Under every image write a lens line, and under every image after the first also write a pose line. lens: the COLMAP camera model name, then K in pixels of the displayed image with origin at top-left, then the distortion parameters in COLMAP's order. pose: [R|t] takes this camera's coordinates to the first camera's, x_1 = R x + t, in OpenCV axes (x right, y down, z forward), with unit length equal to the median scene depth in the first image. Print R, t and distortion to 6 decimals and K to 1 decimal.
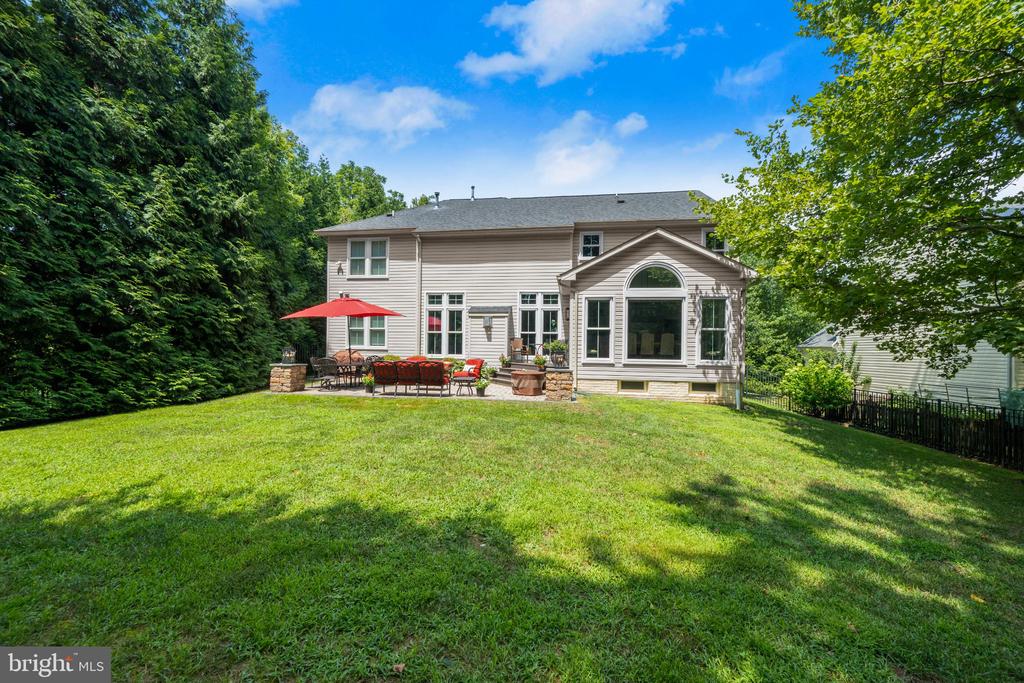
lens RADIAL K [[409.0, 0, 506.8], [0, 409.0, 343.1], [0, 0, 1]] dist [-0.001481, -0.000152]
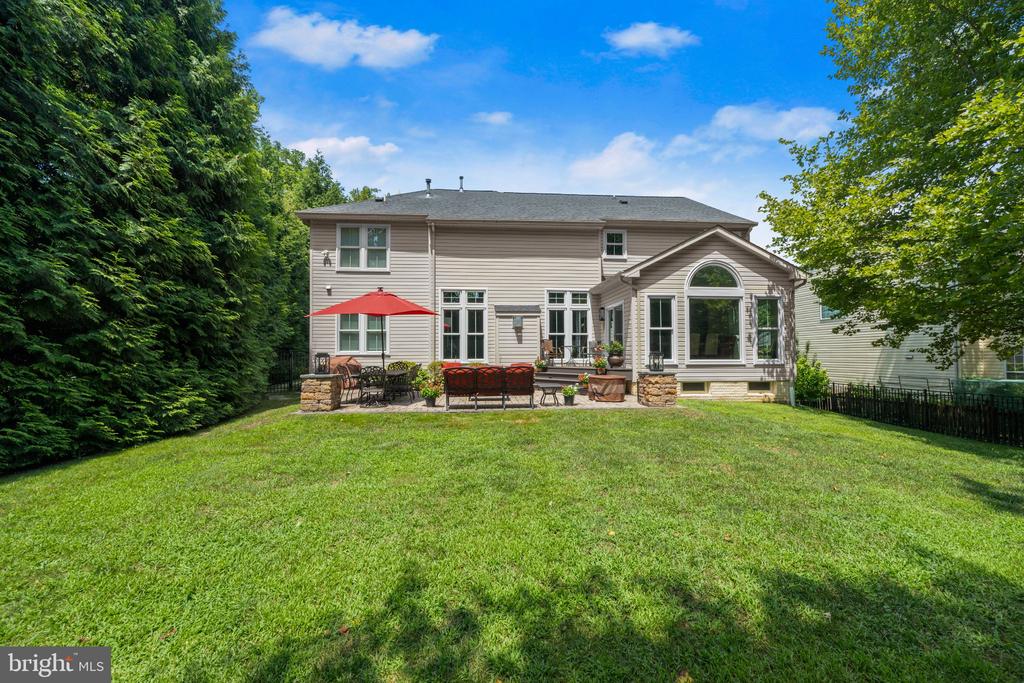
lens RADIAL K [[409.0, 0, 509.1], [0, 409.0, 337.3], [0, 0, 1]] dist [-0.001481, -0.000152]
pose [[0.973329, -0.007678, 0.229286, -0.343174], [0.013102, 0.999669, -0.022143, 0.002032], [-0.229040, 0.024557, 0.973107, 0.152838]]
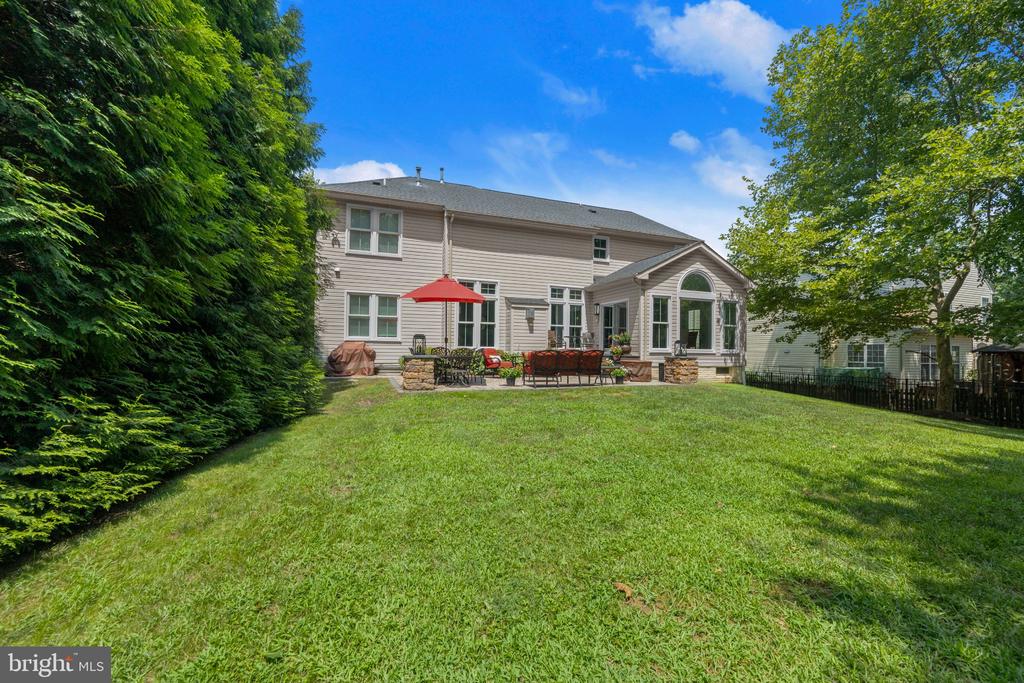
lens RADIAL K [[409.0, 0, 505.6], [0, 409.0, 343.4], [0, 0, 1]] dist [-0.001481, -0.000152]
pose [[0.873192, 0.004007, 0.487361, -0.728057], [-0.006299, 0.999975, 0.003063, 0.022525], [-0.487336, -0.005744, 0.873195, 0.203358]]
